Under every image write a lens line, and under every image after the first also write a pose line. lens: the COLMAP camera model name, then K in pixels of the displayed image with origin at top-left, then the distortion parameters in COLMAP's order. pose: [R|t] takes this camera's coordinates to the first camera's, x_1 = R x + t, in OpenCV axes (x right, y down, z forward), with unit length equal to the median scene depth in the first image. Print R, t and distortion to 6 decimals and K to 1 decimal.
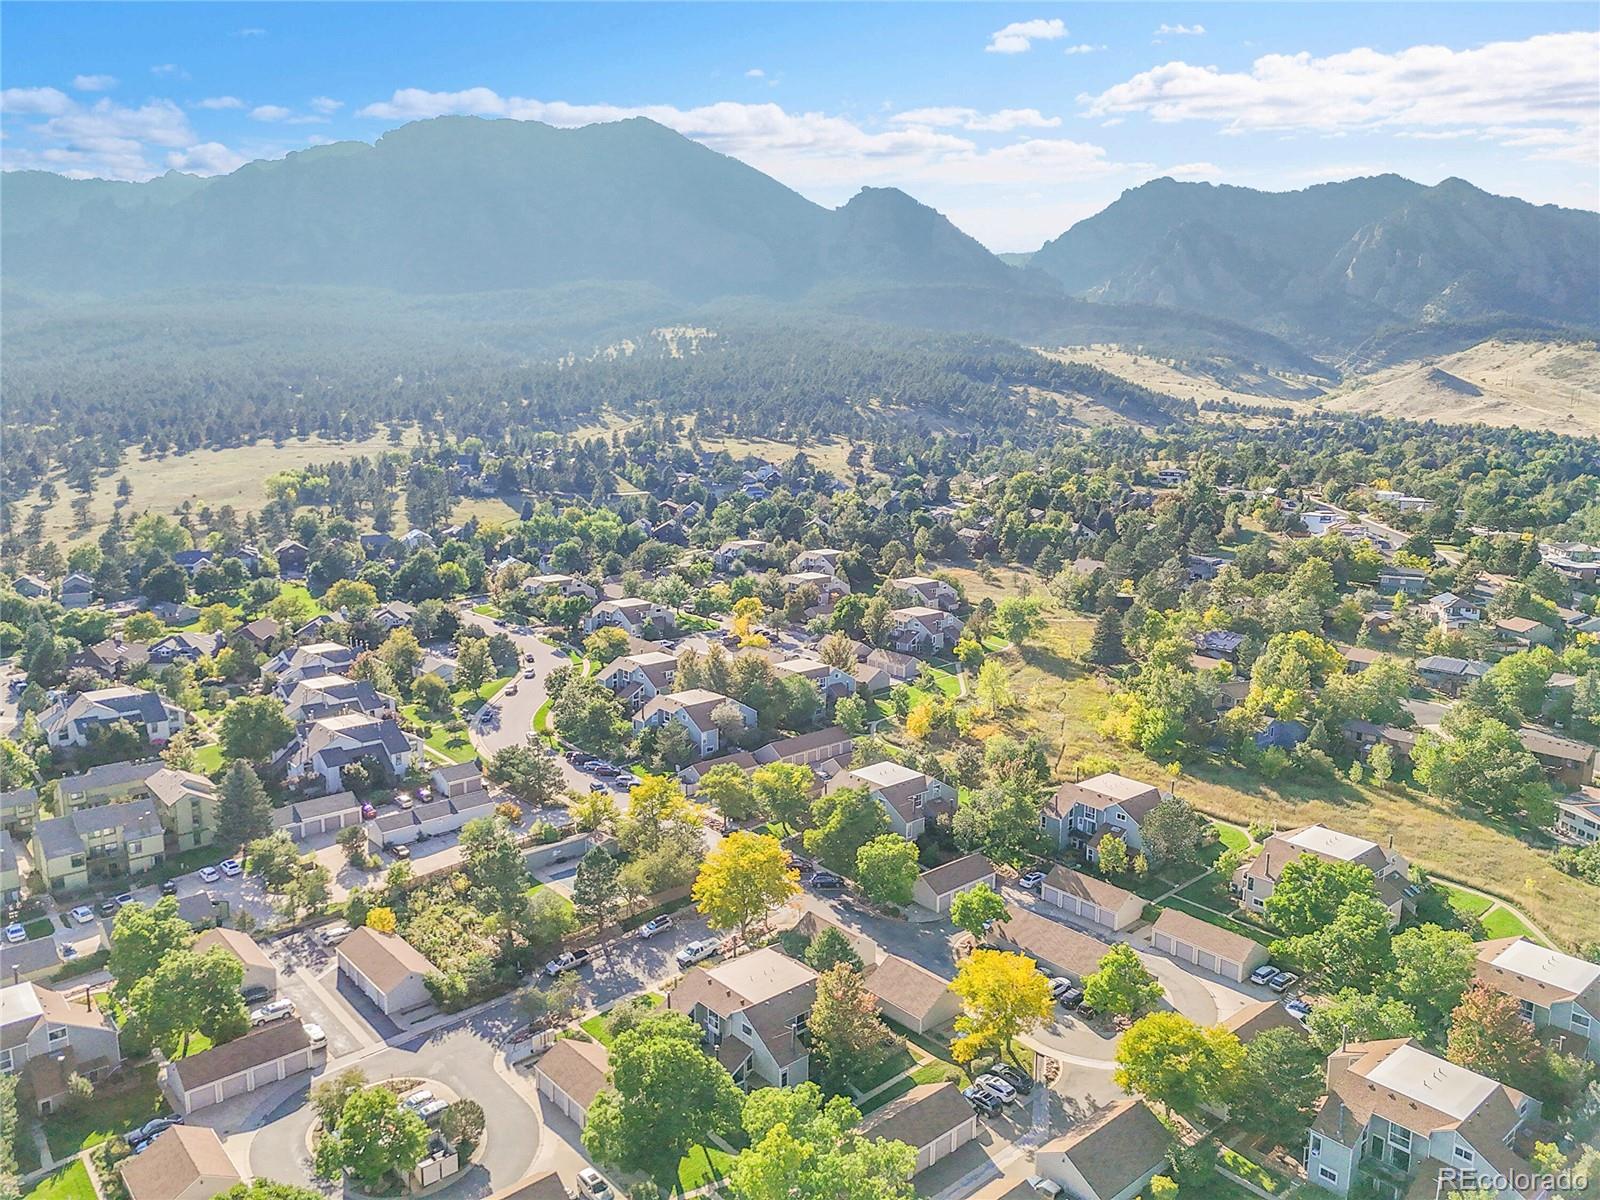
lens RADIAL K [[1171.8, 0, 802.3], [0, 1171.8, 593.5], [0, 0, 1]] dist [0.074123, -0.062505]
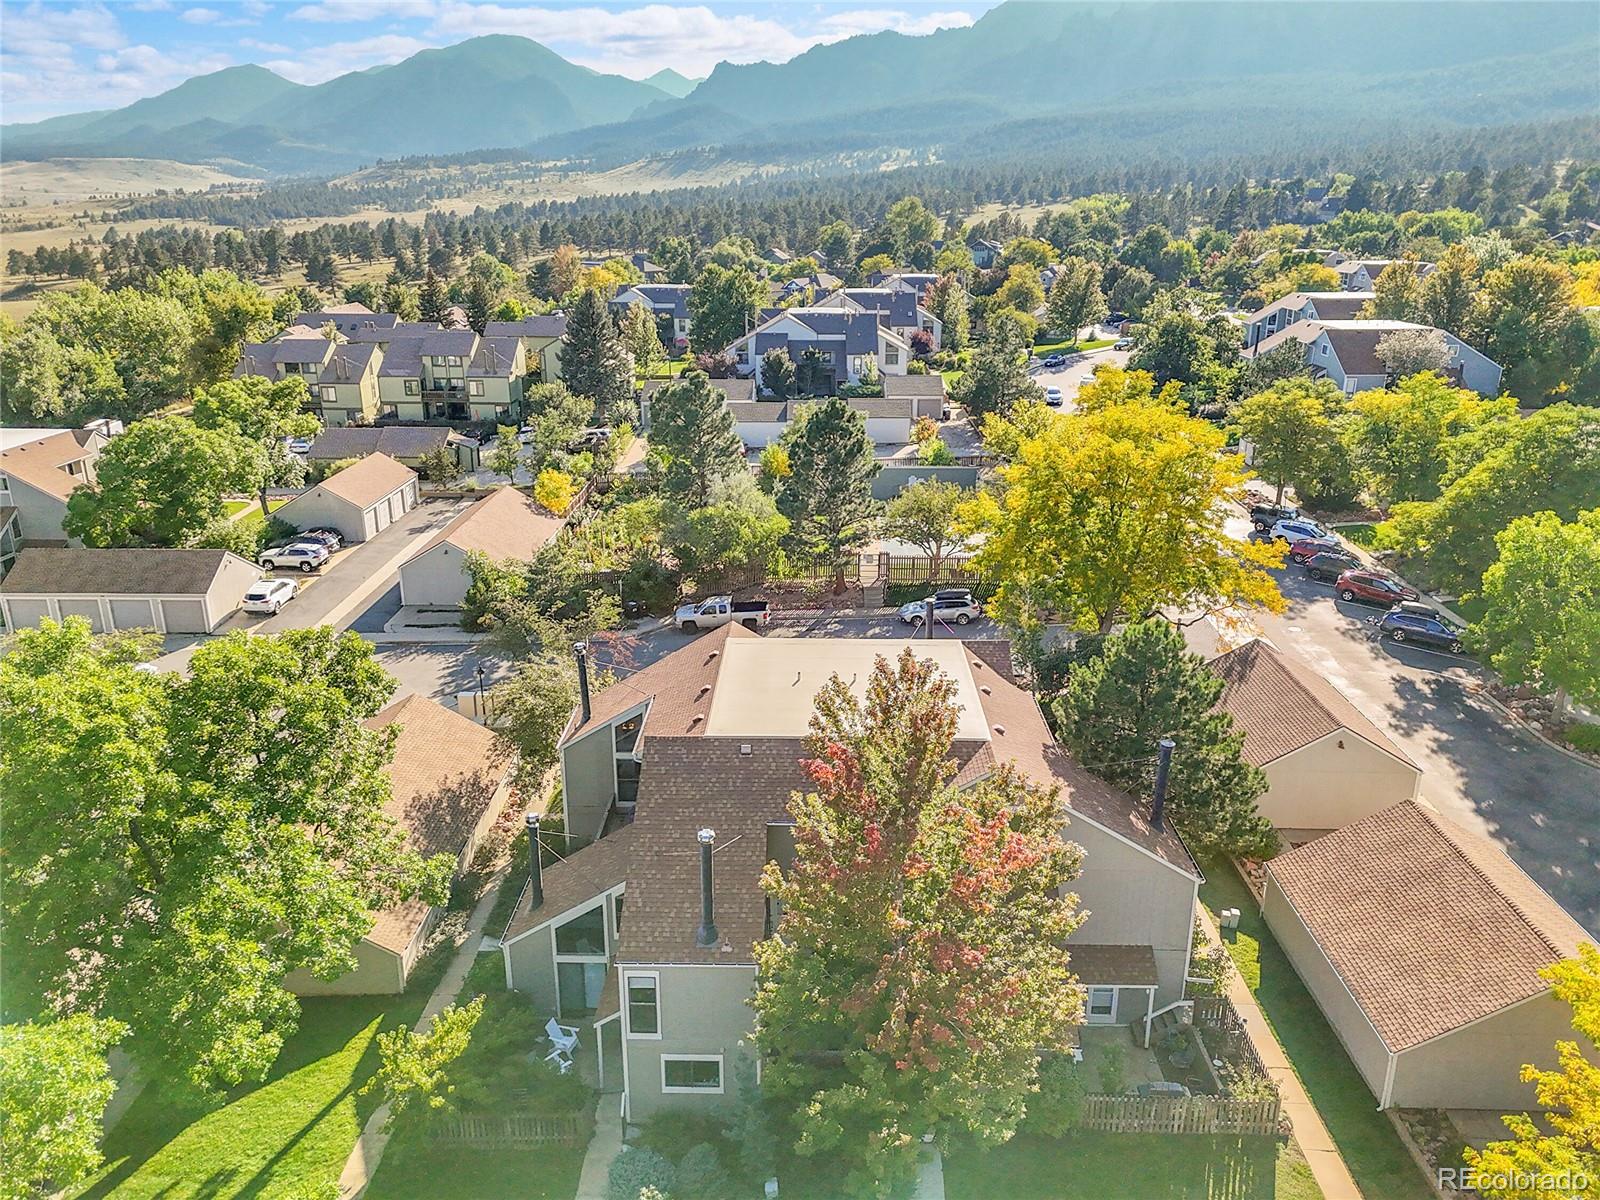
lens RADIAL K [[1171.8, 0, 805.6], [0, 1171.8, 598.8], [0, 0, 1]] dist [0.074123, -0.062505]
pose [[0.740773, 0.208158, -0.638690, 0.086855], [-0.116625, 0.976192, 0.182889, 0.142198], [0.661554, -0.060992, 0.747413, 0.442321]]
